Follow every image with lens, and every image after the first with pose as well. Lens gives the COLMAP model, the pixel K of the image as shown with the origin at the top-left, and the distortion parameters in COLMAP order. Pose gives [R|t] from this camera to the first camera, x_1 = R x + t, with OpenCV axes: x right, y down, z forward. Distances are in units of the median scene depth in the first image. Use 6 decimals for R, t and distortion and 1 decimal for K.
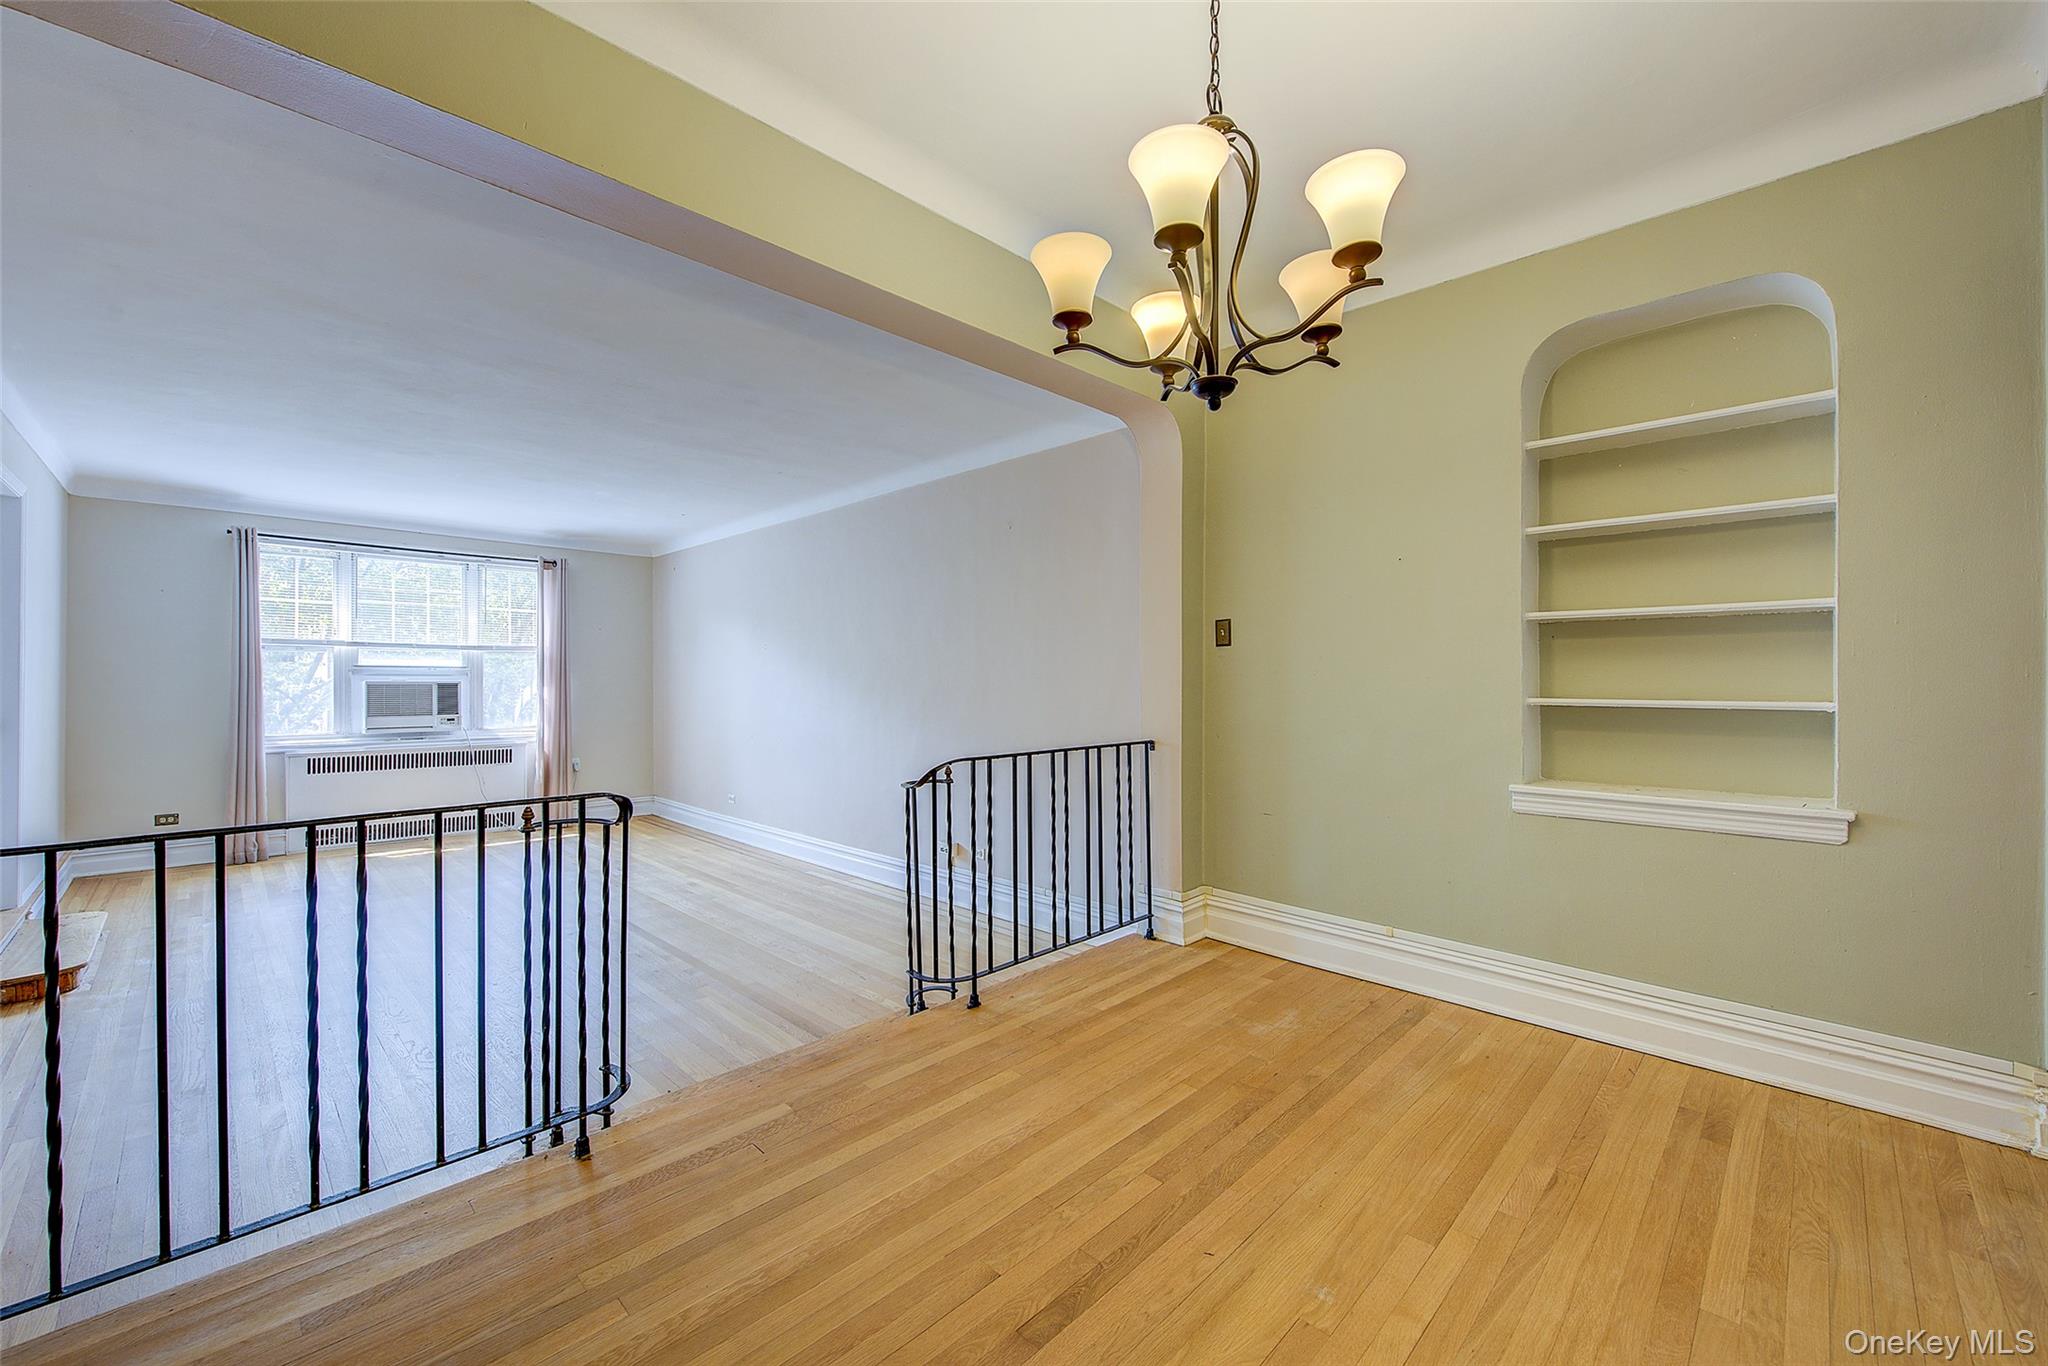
lens RADIAL K [[814.1, 0, 1029.9], [0, 814.1, 683.0], [0, 0, 1]] dist [0.002138, -0.000656]
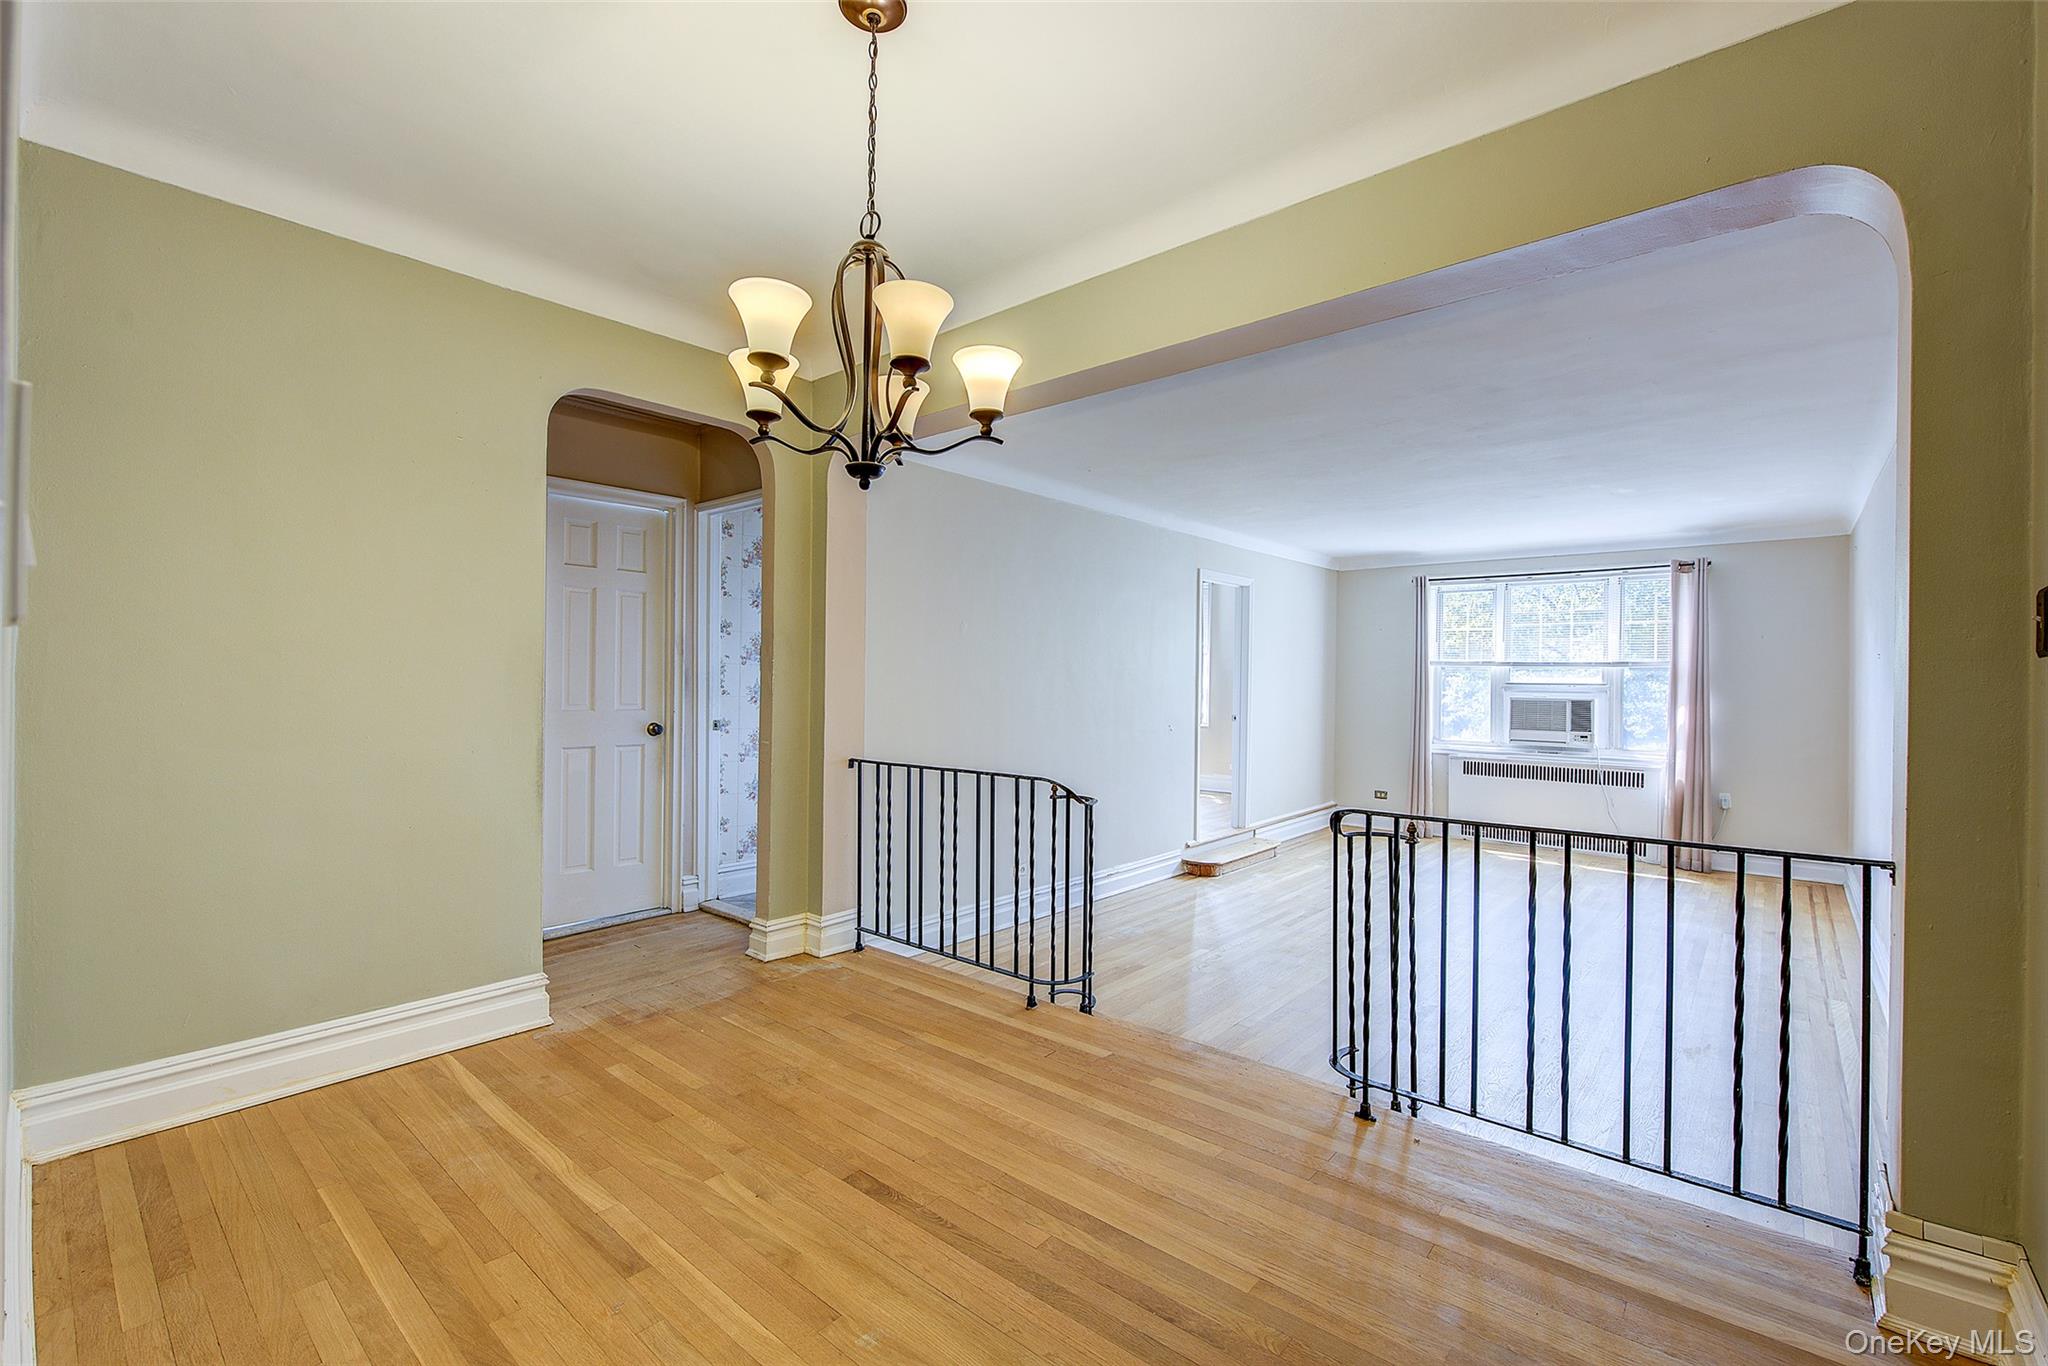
lens RADIAL K [[875.0, 0, 1024.0], [0, 875.0, 683.0], [0, 0, 1]] dist [-0.001522, -0.000211]
pose [[0.062645, 0.001110, -0.998035, 0.362091], [-0.013761, 0.999905, 0.000248, -0.013758], [0.997941, 0.013719, 0.062654, 0.280475]]
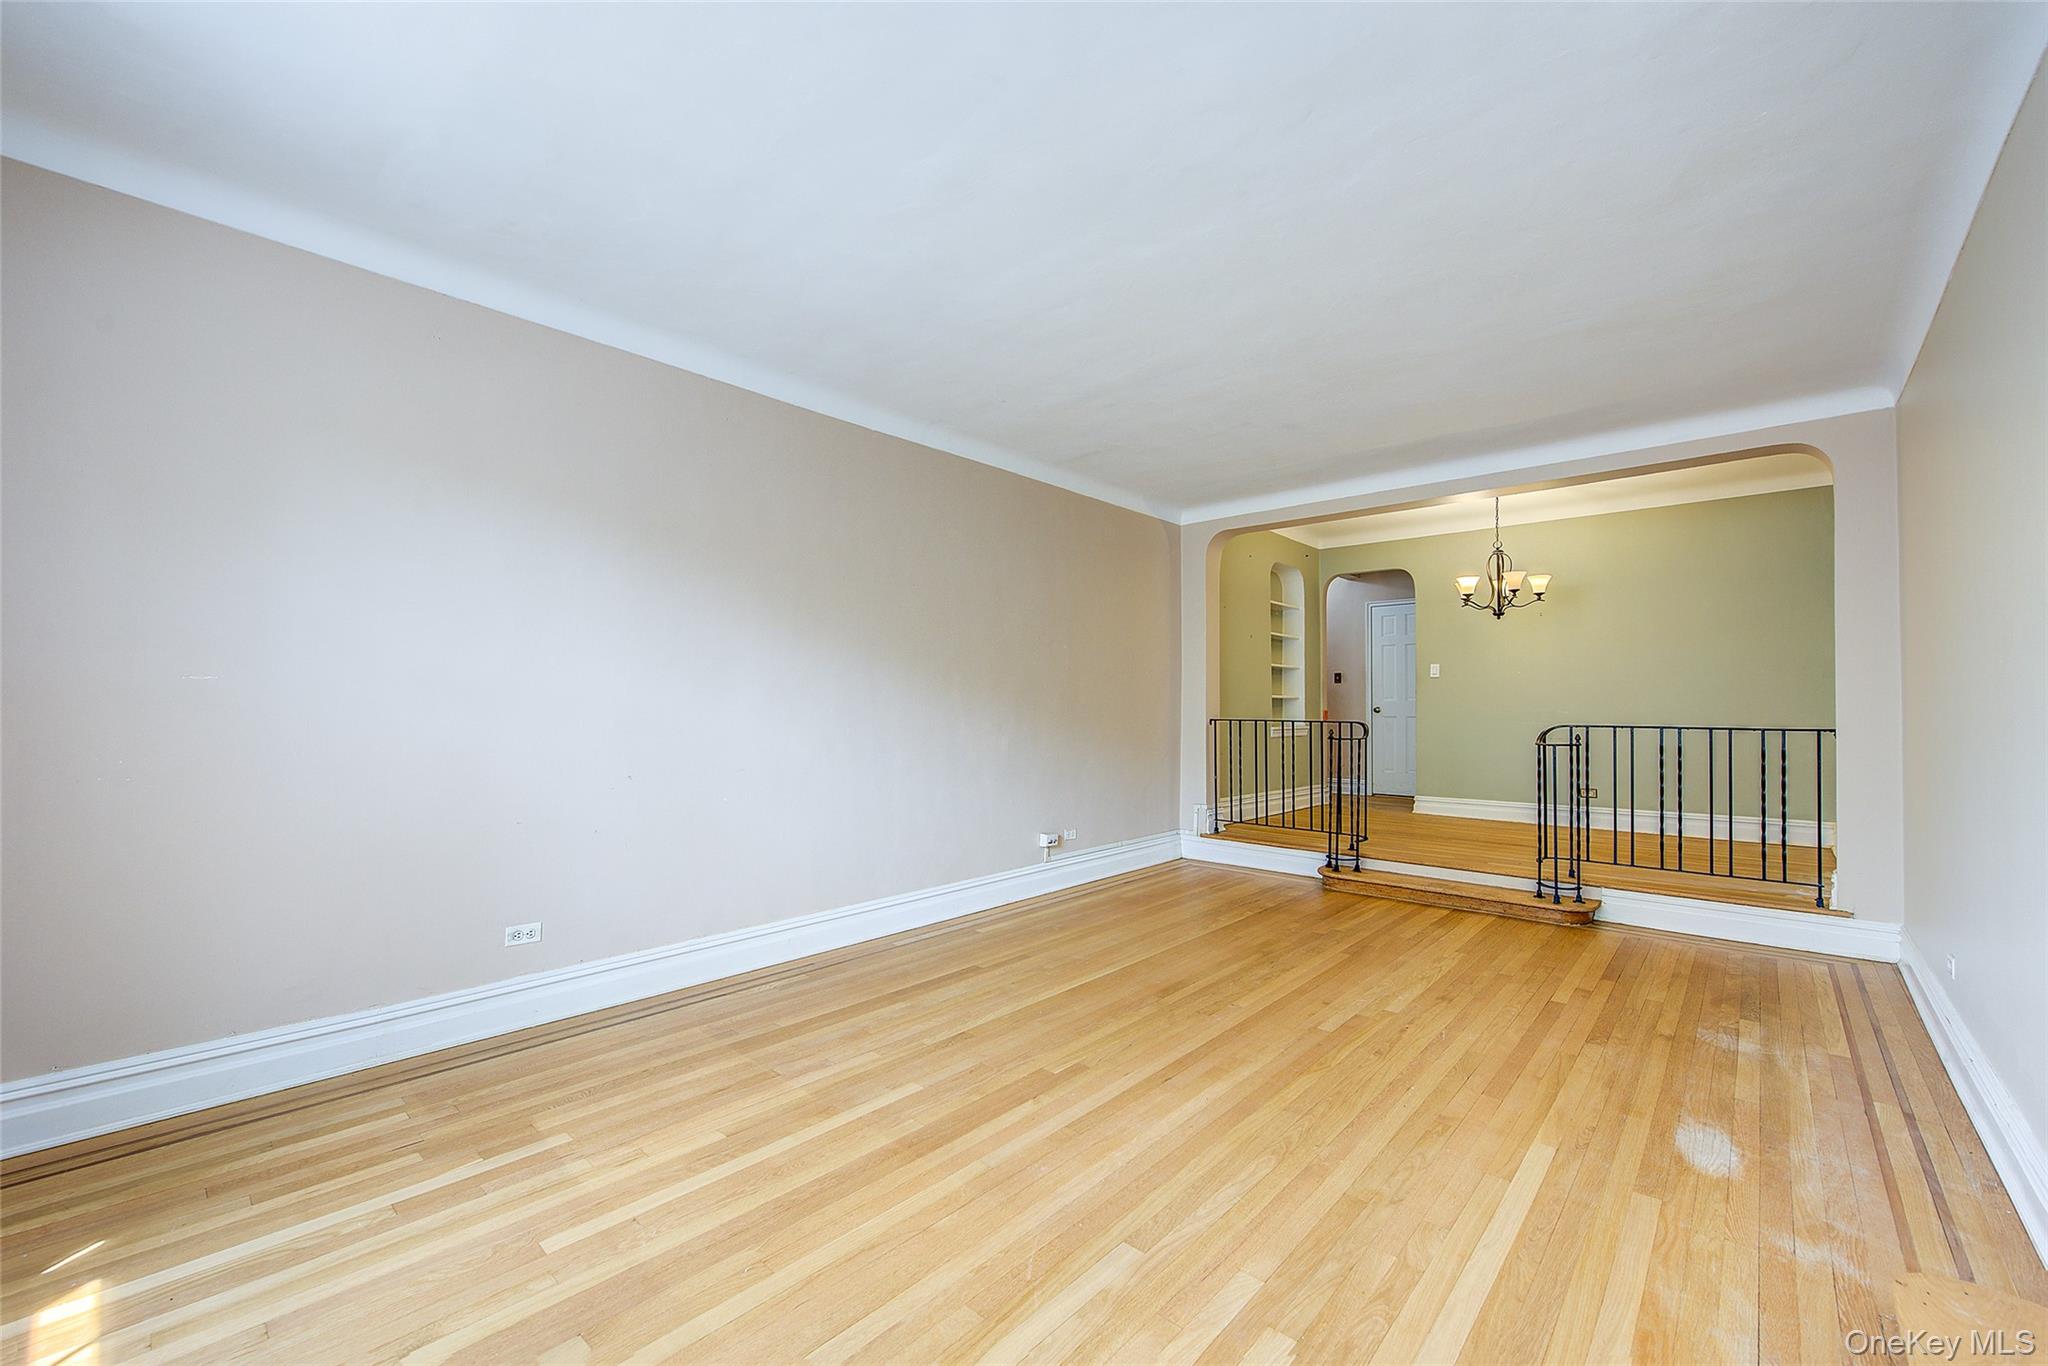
lens RADIAL K [[814.1, 0, 1029.9], [0, 814.1, 683.0], [0, 0, 1]] dist [0.002138, -0.000656]
pose [[-0.041043, 0.029799, 0.998713, -0.917265], [-0.000111, 0.999555, -0.029829, 0.027424], [-0.999157, -0.001335, -0.041021, 0.856494]]
